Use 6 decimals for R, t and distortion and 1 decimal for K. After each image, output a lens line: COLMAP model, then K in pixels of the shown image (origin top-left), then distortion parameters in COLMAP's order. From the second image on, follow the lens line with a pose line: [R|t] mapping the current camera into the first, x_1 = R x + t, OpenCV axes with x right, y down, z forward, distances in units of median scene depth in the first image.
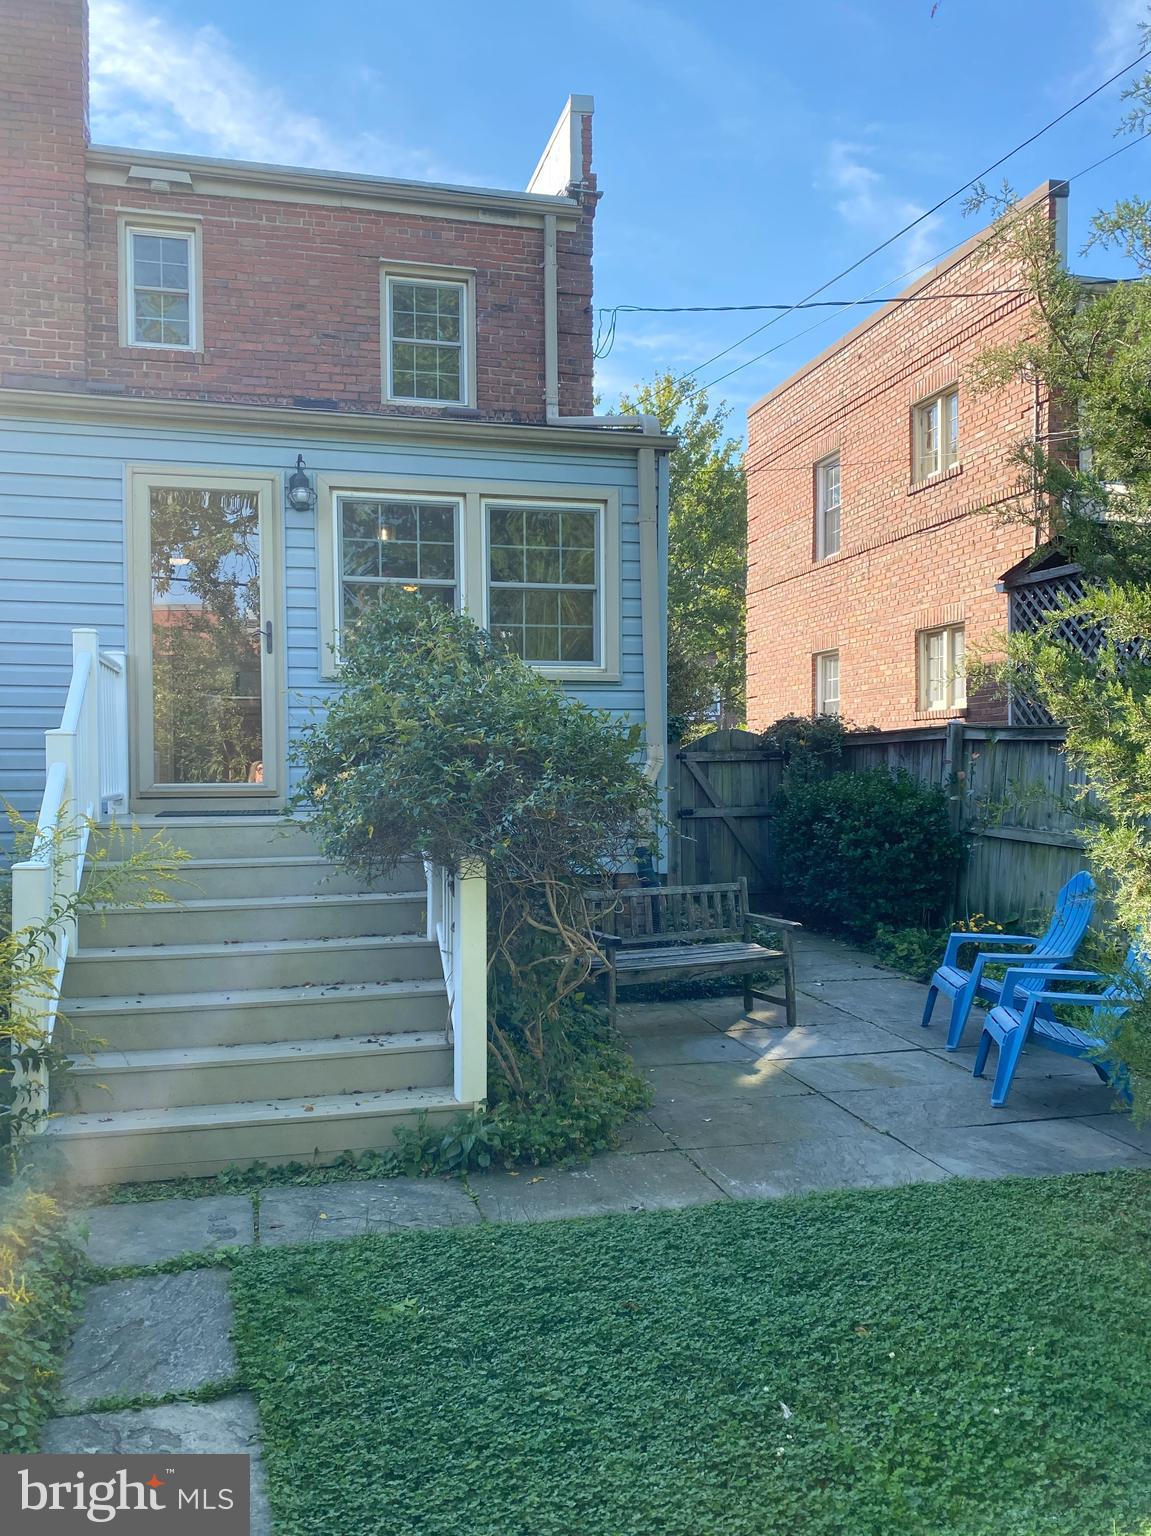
lens RADIAL K [[1163.3, 0, 570.7], [0, 1163.3, 751.0], [0, 0, 1]] dist [0.100933, -0.224136]
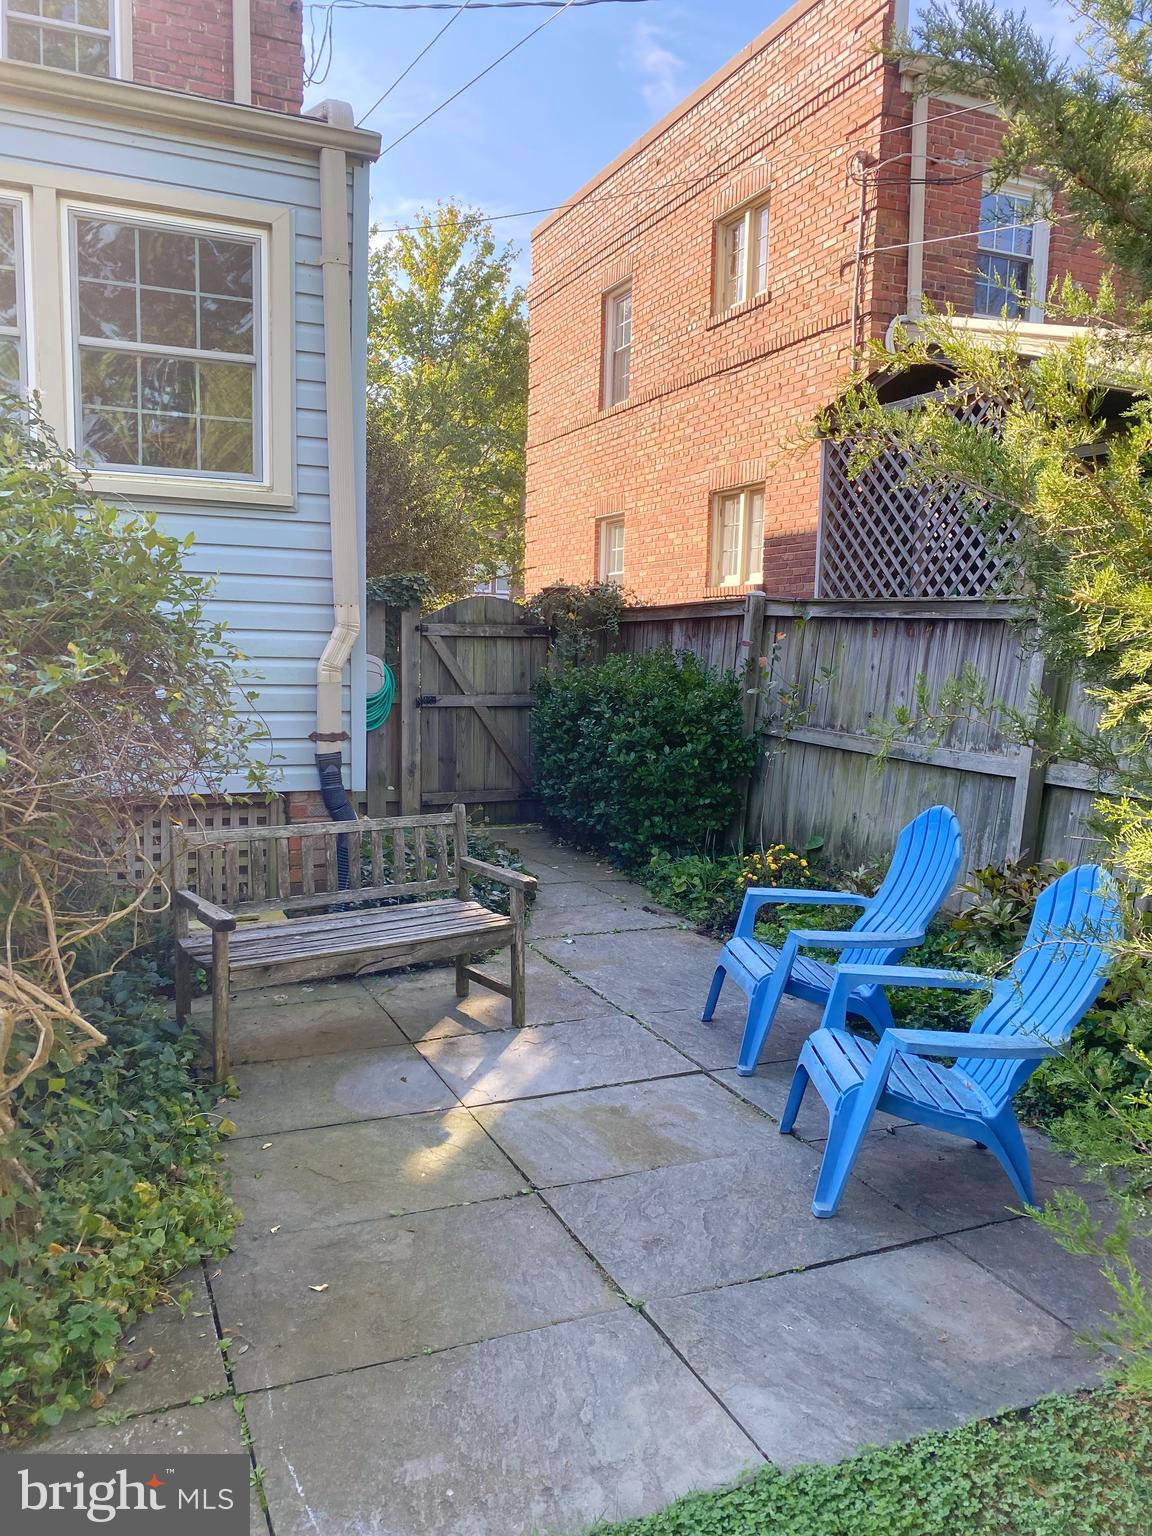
lens RADIAL K [[1166.3, 0, 576.0], [0, 1166.3, 768.0], [0, 0, 1]] dist [-0.005648, -0.010185]
pose [[0.983186, 0.008599, 0.182402, 0.054208], [-0.029926, 0.992973, 0.114495, 0.004588], [-0.180136, -0.118029, 0.976535, 0.197790]]
